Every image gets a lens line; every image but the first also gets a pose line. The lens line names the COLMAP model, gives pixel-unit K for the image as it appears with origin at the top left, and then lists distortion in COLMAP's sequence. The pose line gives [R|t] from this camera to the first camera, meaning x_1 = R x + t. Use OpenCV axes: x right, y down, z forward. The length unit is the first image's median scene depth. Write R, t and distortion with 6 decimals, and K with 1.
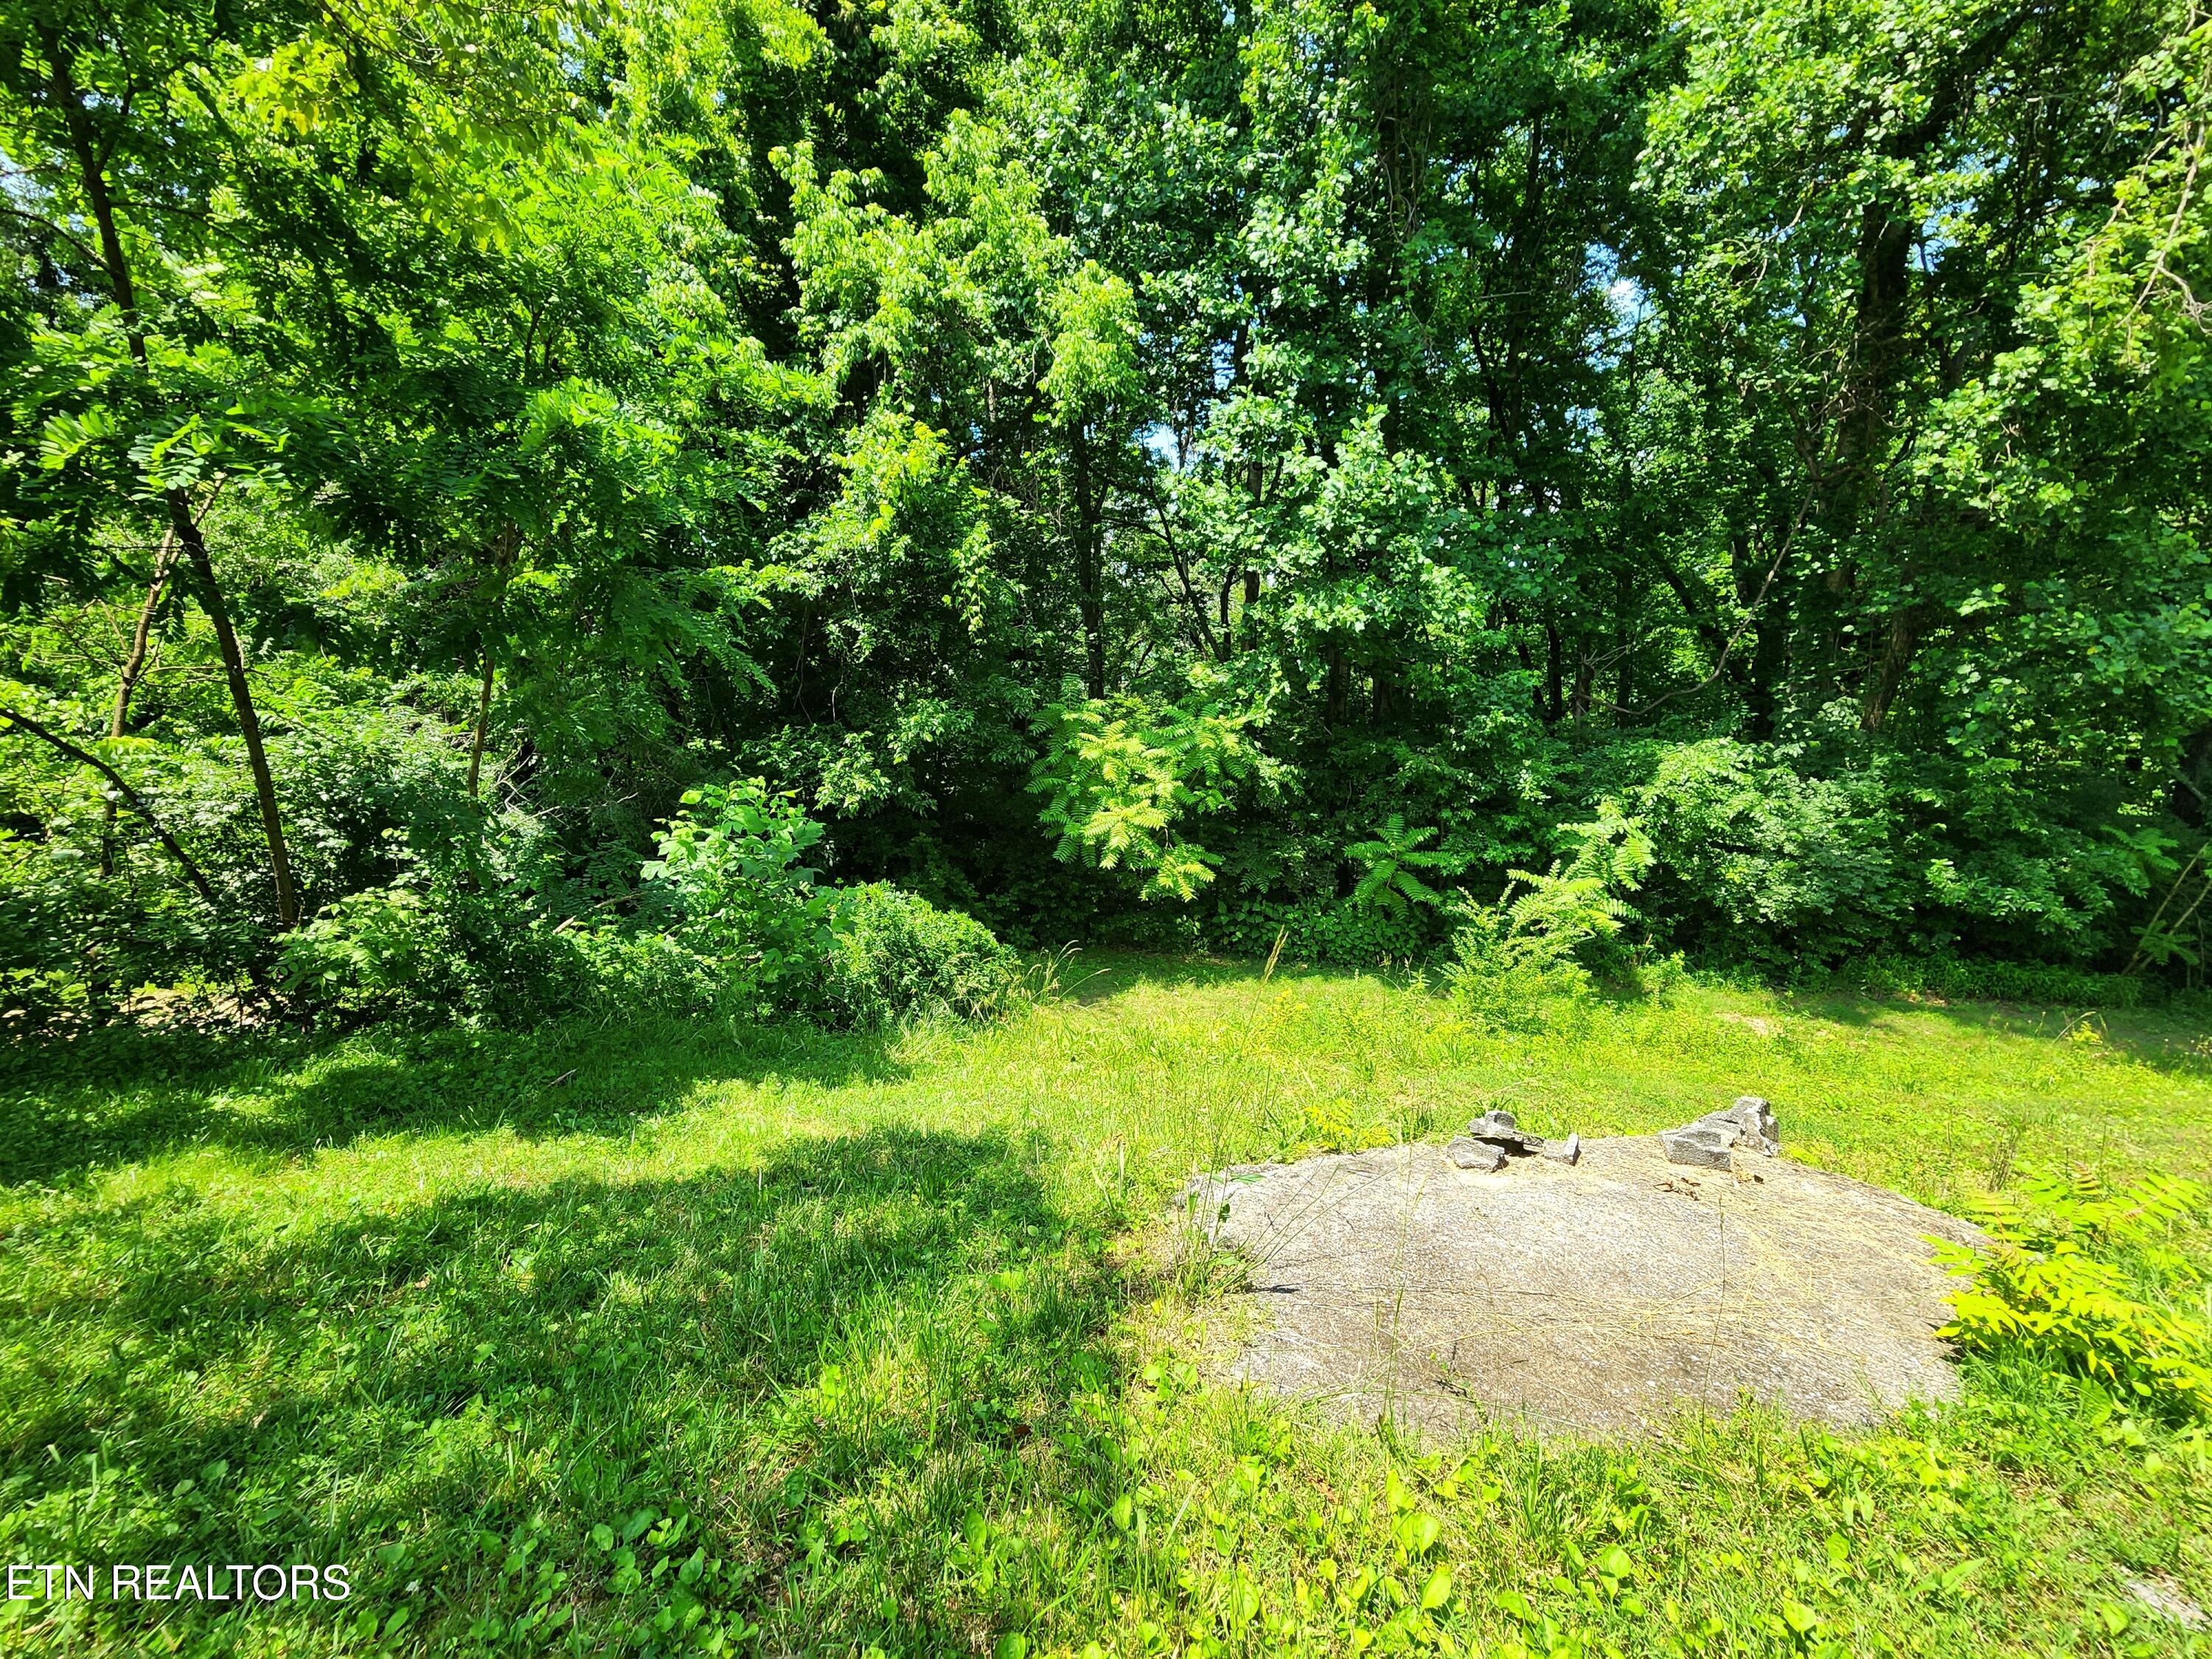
lens RADIAL K [[911.6, 0, 1106.8], [0, 911.6, 823.4], [0, 0, 1]] dist [-0.001026, 0.000013]
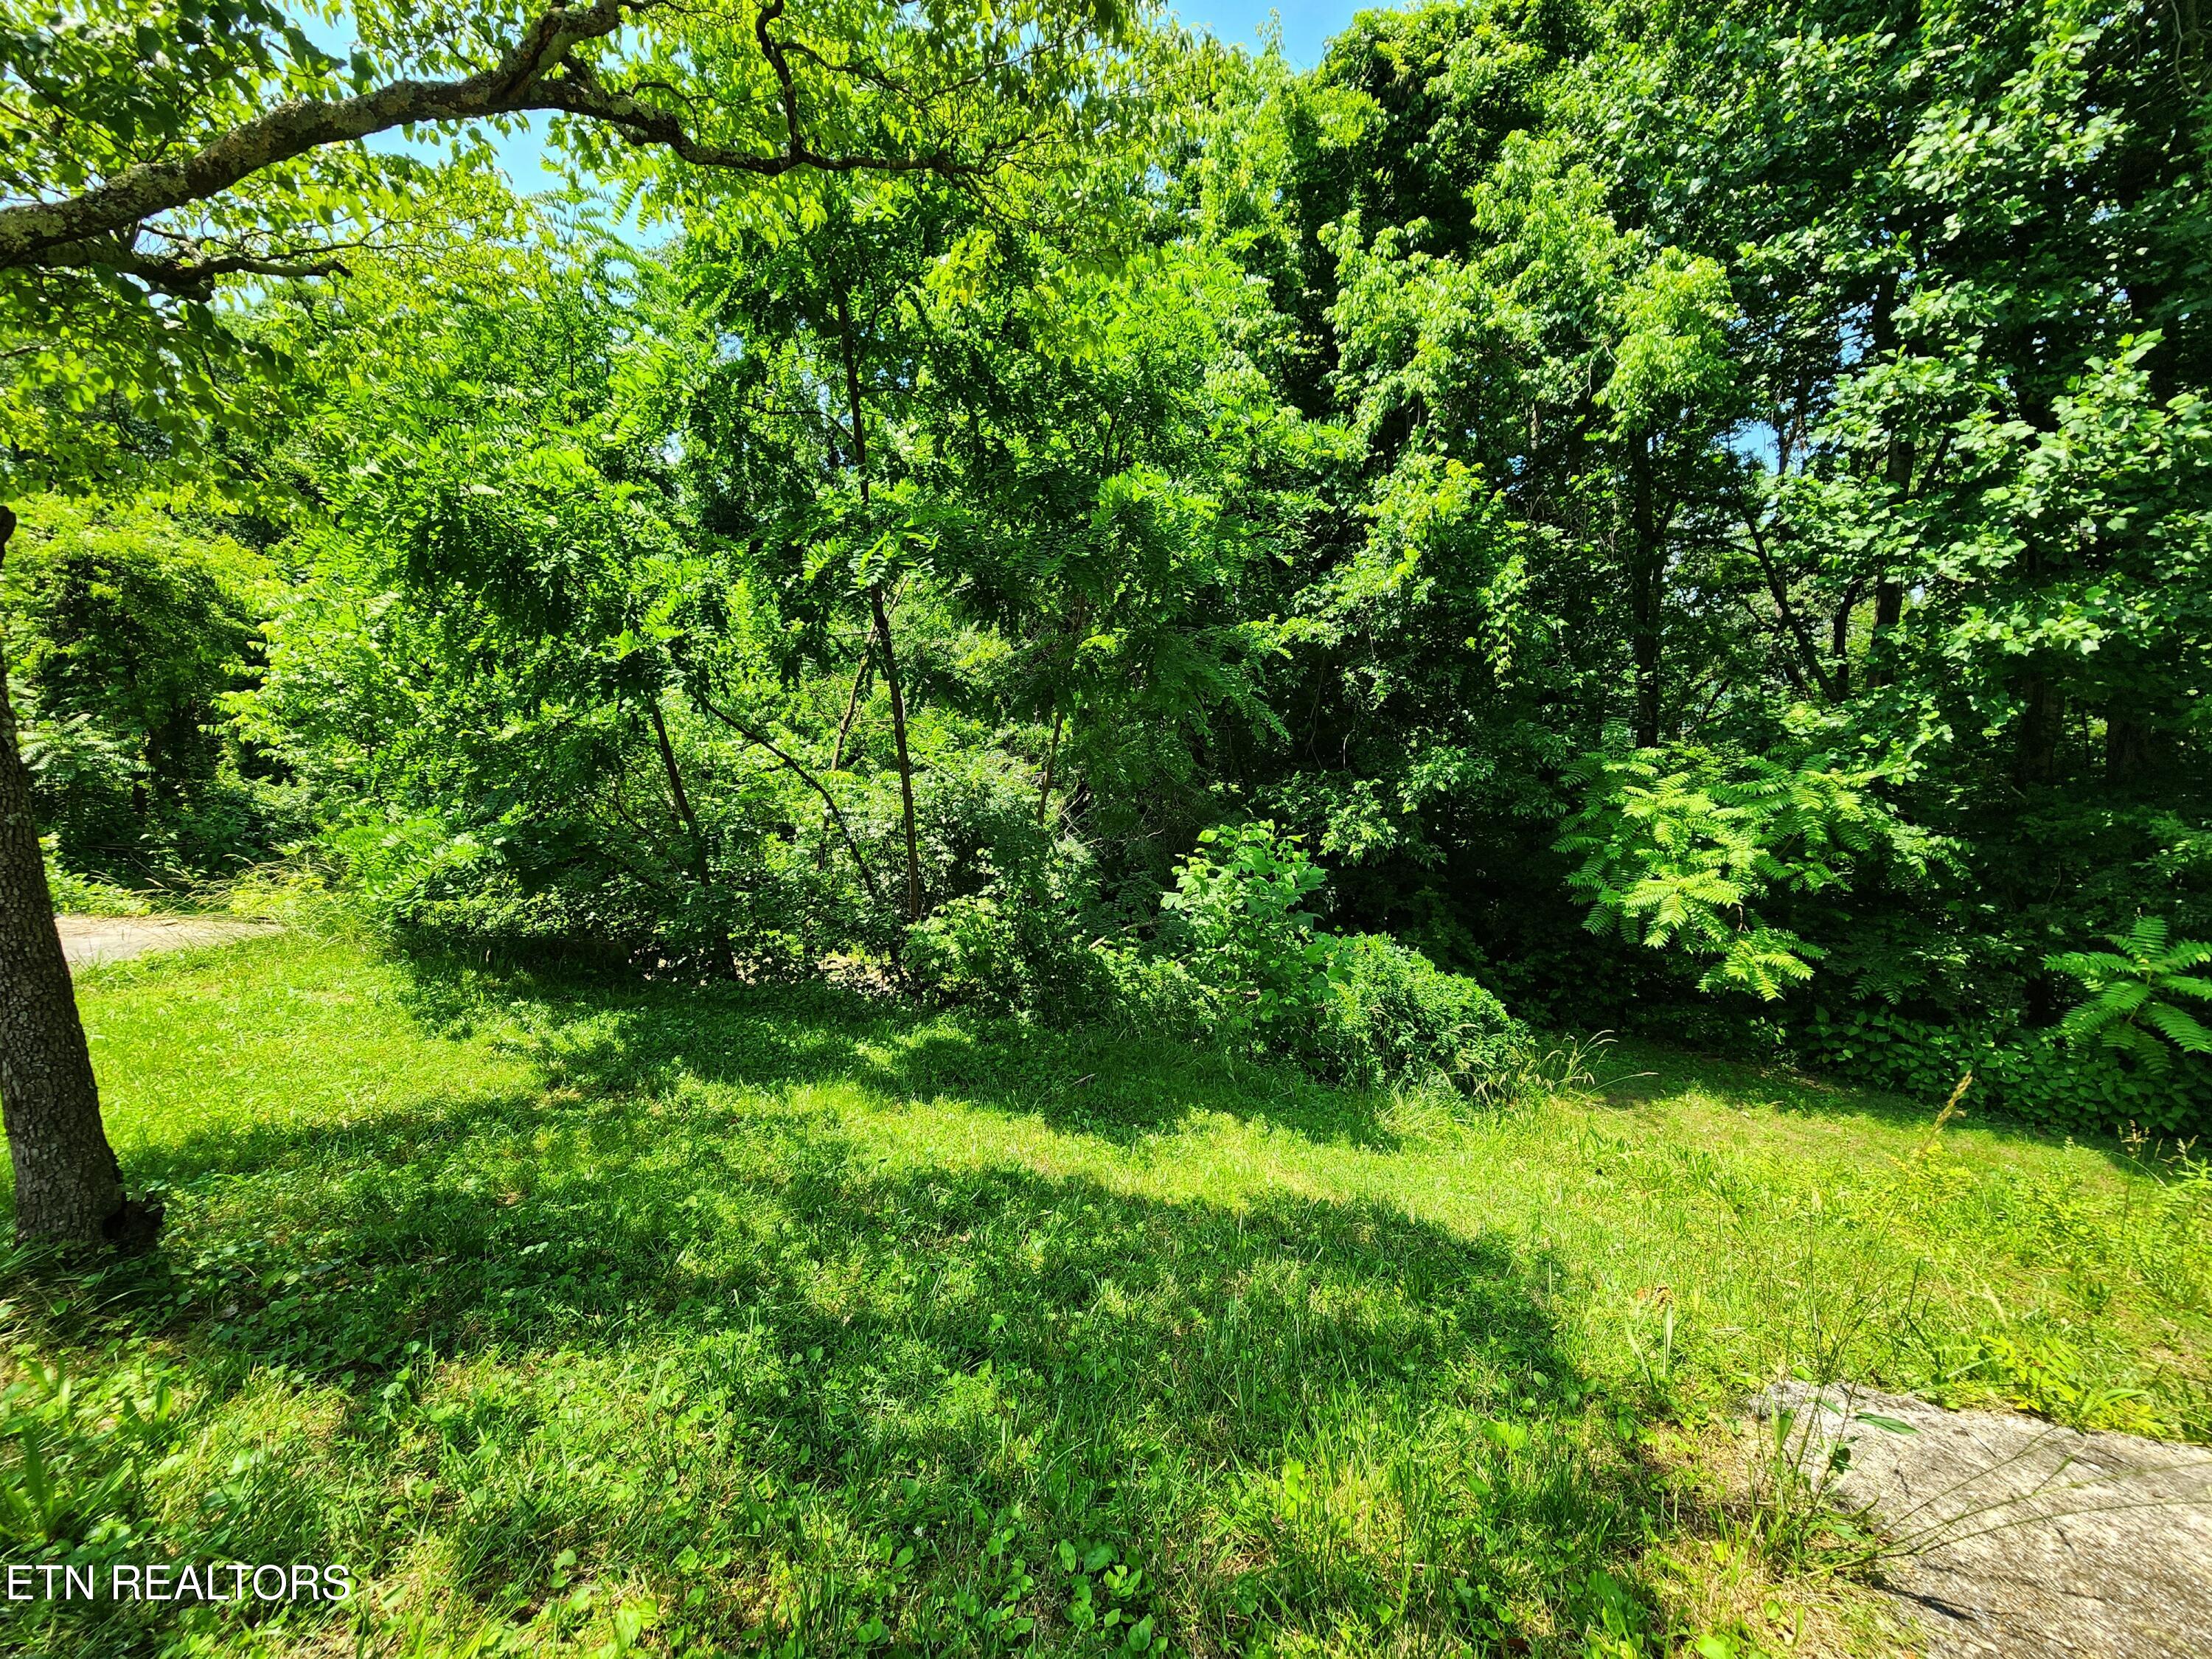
lens RADIAL K [[911.6, 0, 1106.8], [0, 911.6, 823.4], [0, 0, 1]] dist [-0.001026, 0.000013]
pose [[0.855956, 0.047196, -0.514890, -0.004481], [-0.073902, 0.996768, -0.031489, -0.000961], [0.511740, 0.065005, 0.856678, 0.014777]]
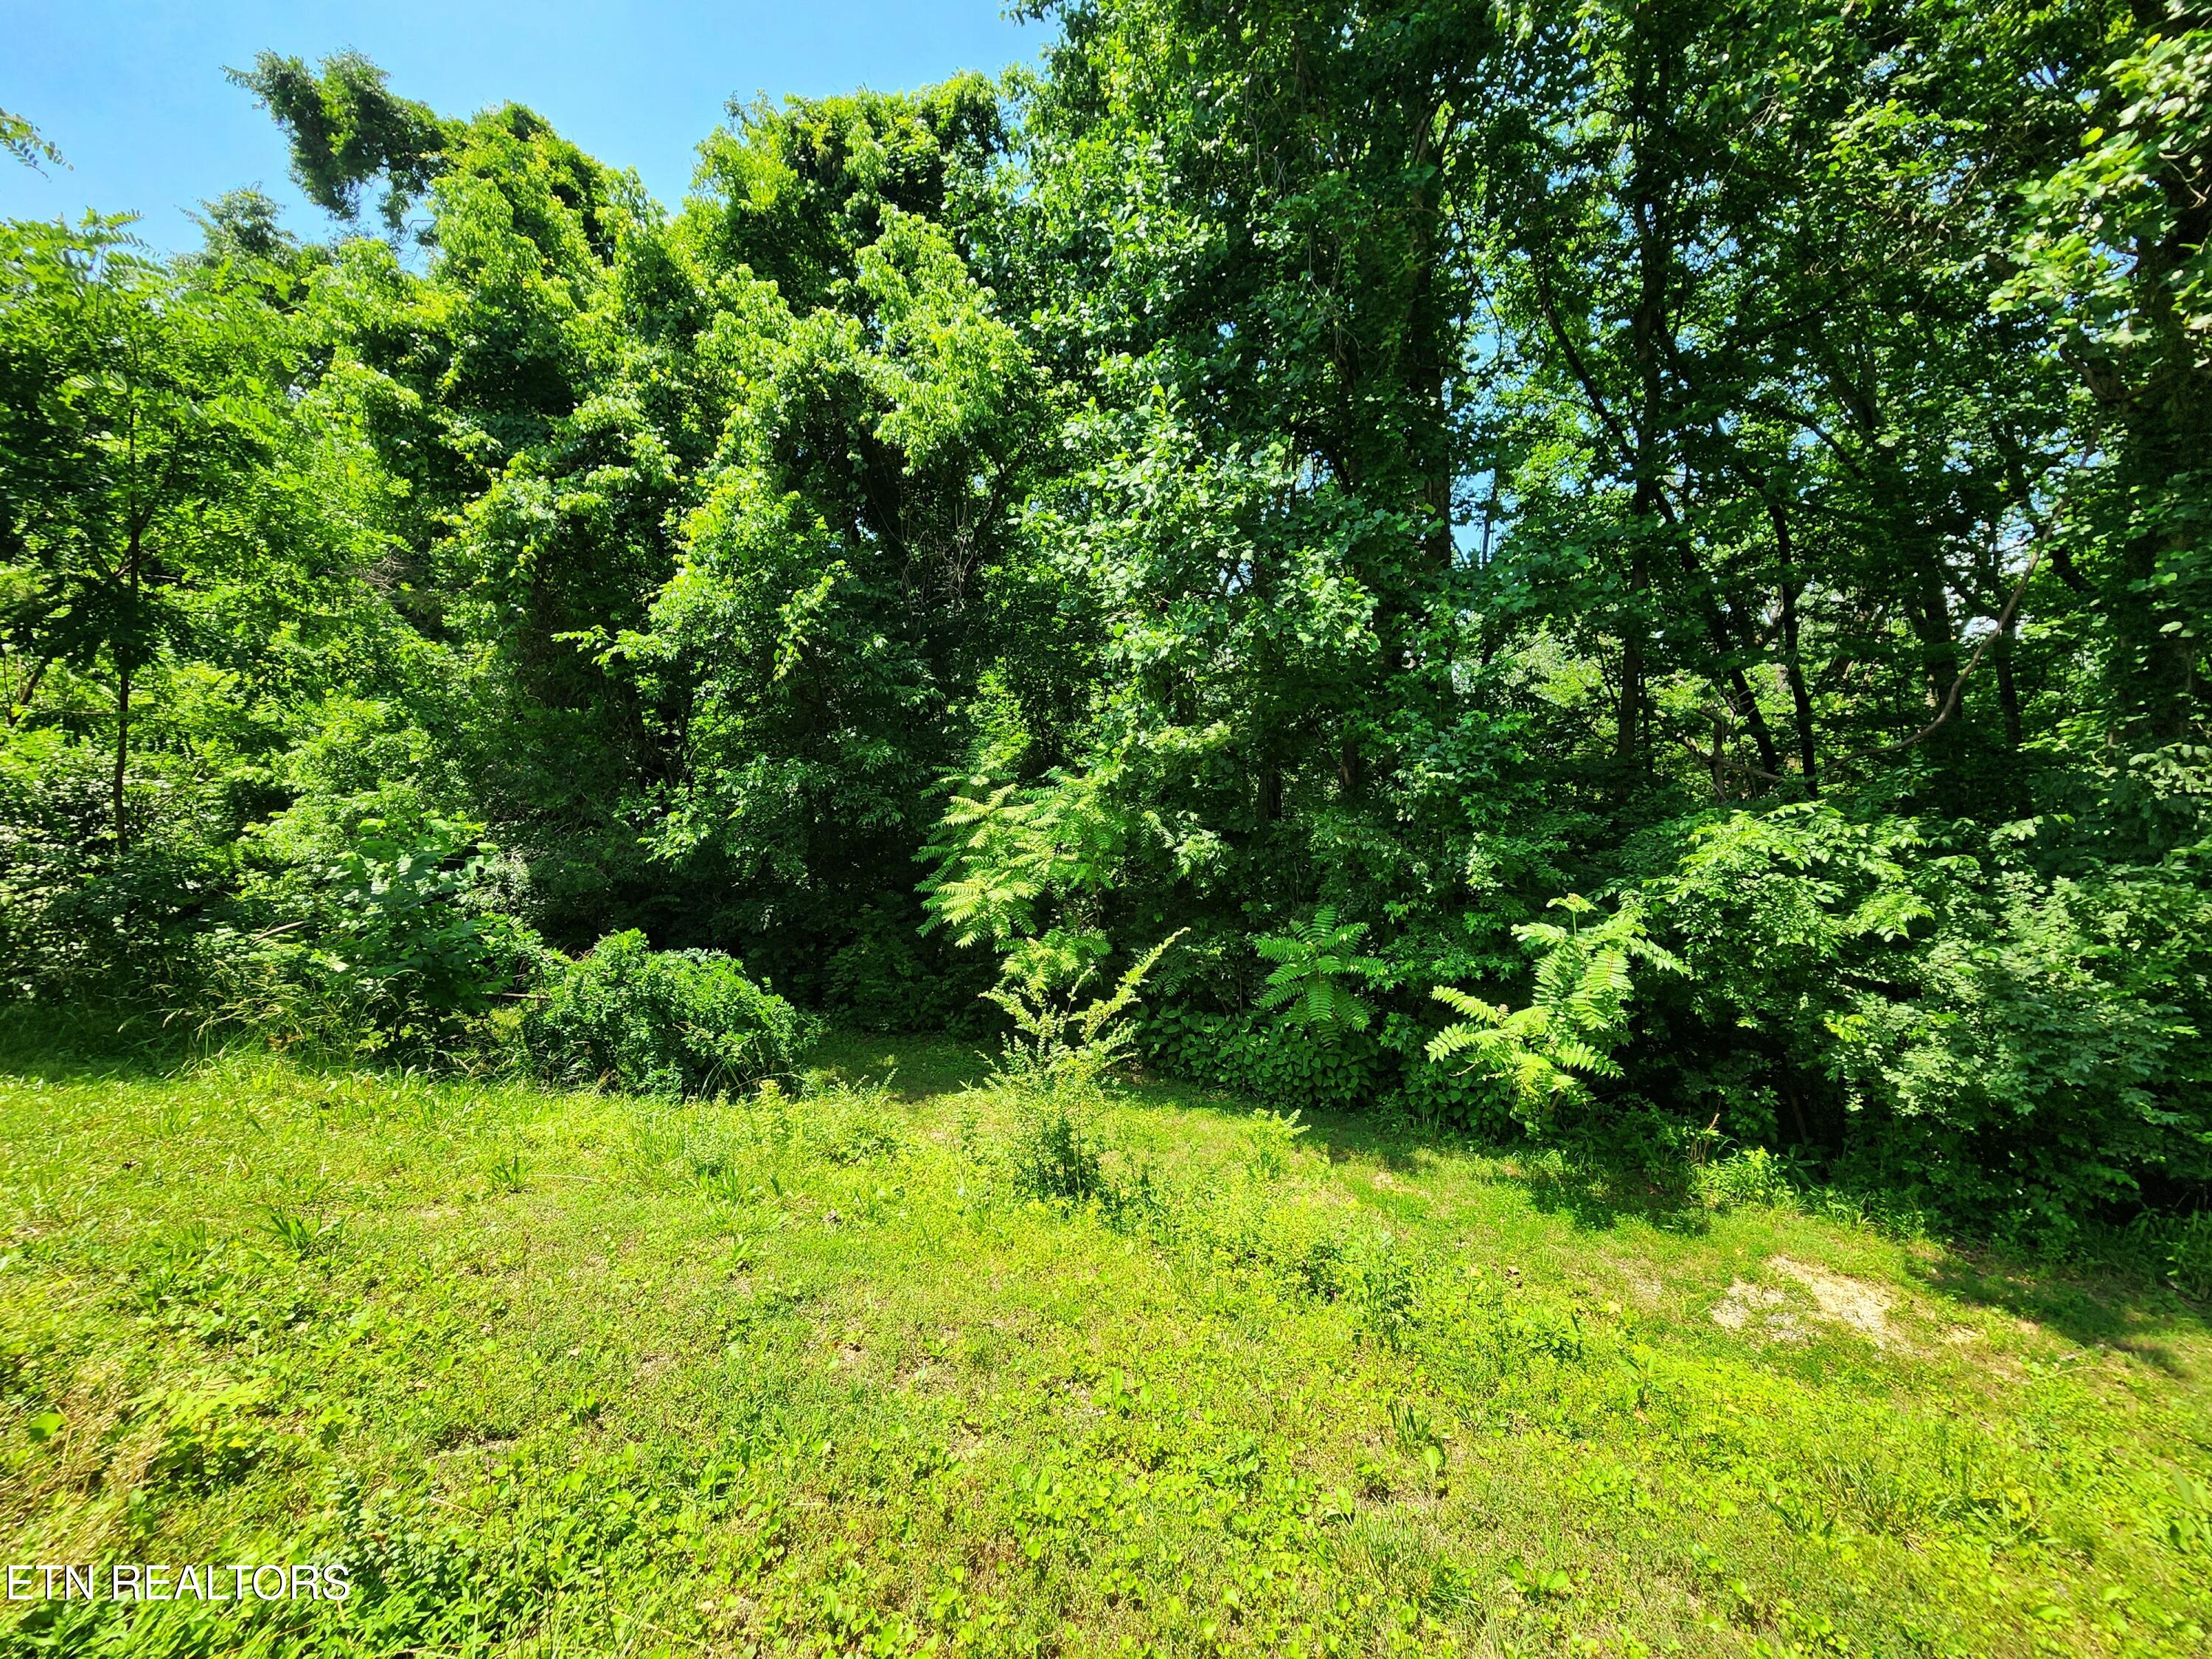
lens RADIAL K [[911.6, 0, 1106.8], [0, 911.6, 823.4], [0, 0, 1]] dist [-0.001026, 0.000013]
pose [[0.912748, 0.011463, -0.408362, 0.572466], [-0.064971, 0.990957, -0.117403, 0.029377], [0.403323, 0.133692, 0.905239, 0.284371]]
